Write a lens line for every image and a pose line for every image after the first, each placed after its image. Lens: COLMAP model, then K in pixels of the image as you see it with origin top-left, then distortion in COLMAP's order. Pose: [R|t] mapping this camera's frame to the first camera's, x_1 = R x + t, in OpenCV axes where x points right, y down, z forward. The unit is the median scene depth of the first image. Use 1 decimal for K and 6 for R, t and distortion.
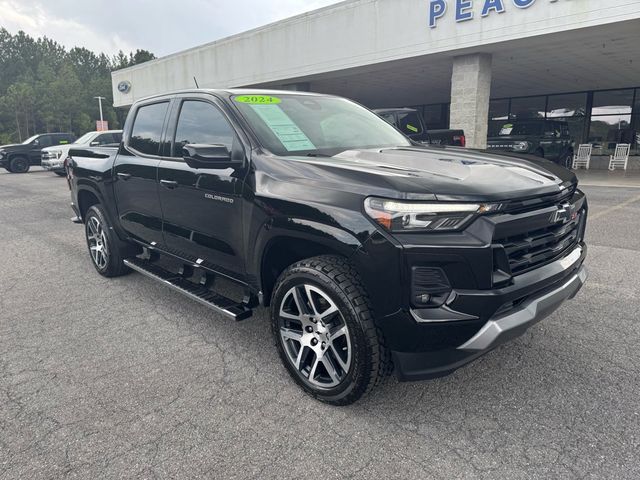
lens RADIAL K [[467.8, 0, 320.5], [0, 467.8, 235.2], [0, 0, 1]] dist [0.010163, -0.008224]
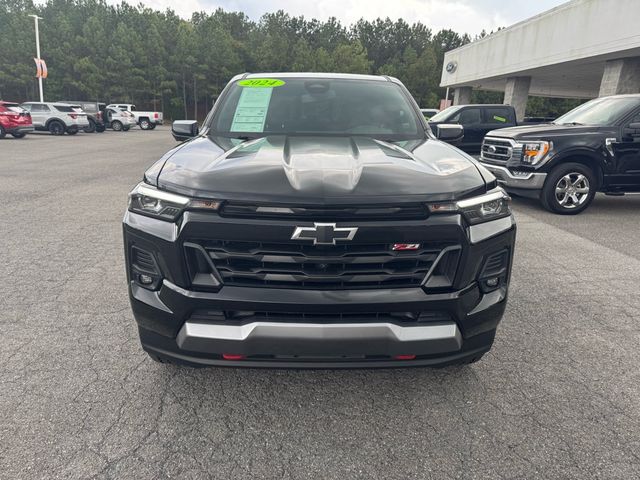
lens RADIAL K [[467.8, 0, 320.5], [0, 467.8, 235.2], [0, 0, 1]] dist [0.010163, -0.008224]
pose [[0.737287, 0.212136, -0.641410, 0.865286], [-0.185713, 0.976486, 0.109484, -0.109434], [0.649553, 0.038397, 0.759346, 0.340608]]
